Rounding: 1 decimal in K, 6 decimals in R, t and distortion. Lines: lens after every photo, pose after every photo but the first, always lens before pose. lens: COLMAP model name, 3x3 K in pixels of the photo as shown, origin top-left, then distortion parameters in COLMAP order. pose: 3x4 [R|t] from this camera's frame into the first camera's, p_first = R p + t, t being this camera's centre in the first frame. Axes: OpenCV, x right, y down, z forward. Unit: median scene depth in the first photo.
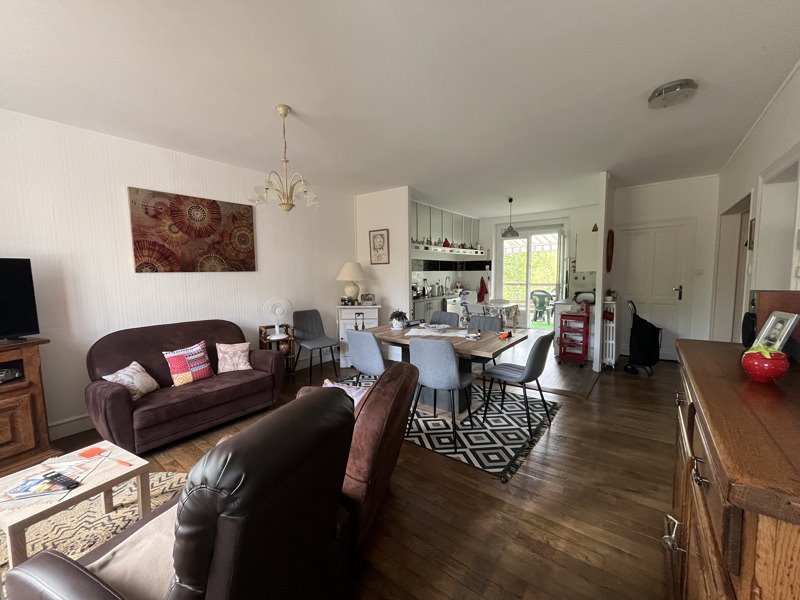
lens RADIAL K [[323.0, 0, 400.2], [0, 323.0, 300.6], [0, 0, 1]] dist [0.000190, -0.000017]
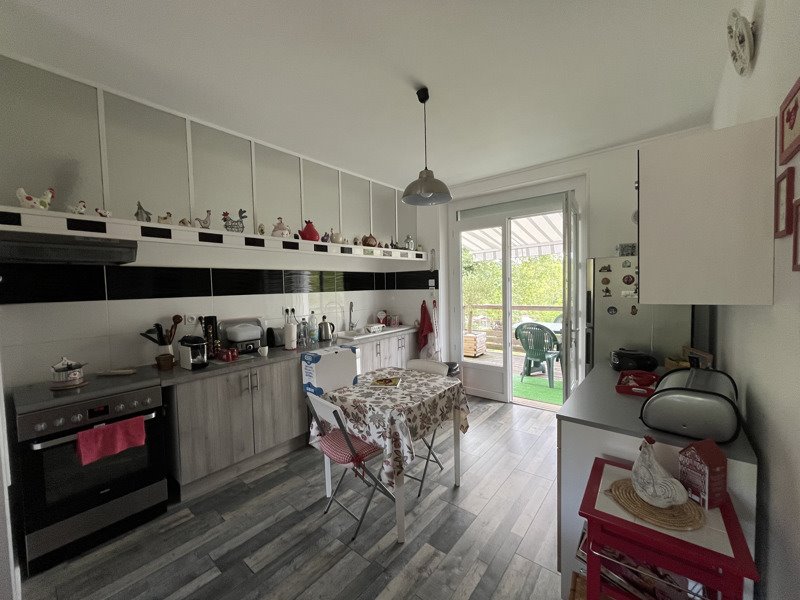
lens RADIAL K [[323.0, 0, 400.4], [0, 323.0, 299.1], [0, 0, 1]] dist [0.000190, -0.000017]
pose [[0.999831, -0.010245, -0.015244, 0.226743], [0.009550, 0.998941, -0.045015, -0.052746], [0.015689, 0.044862, 0.998870, 0.468454]]
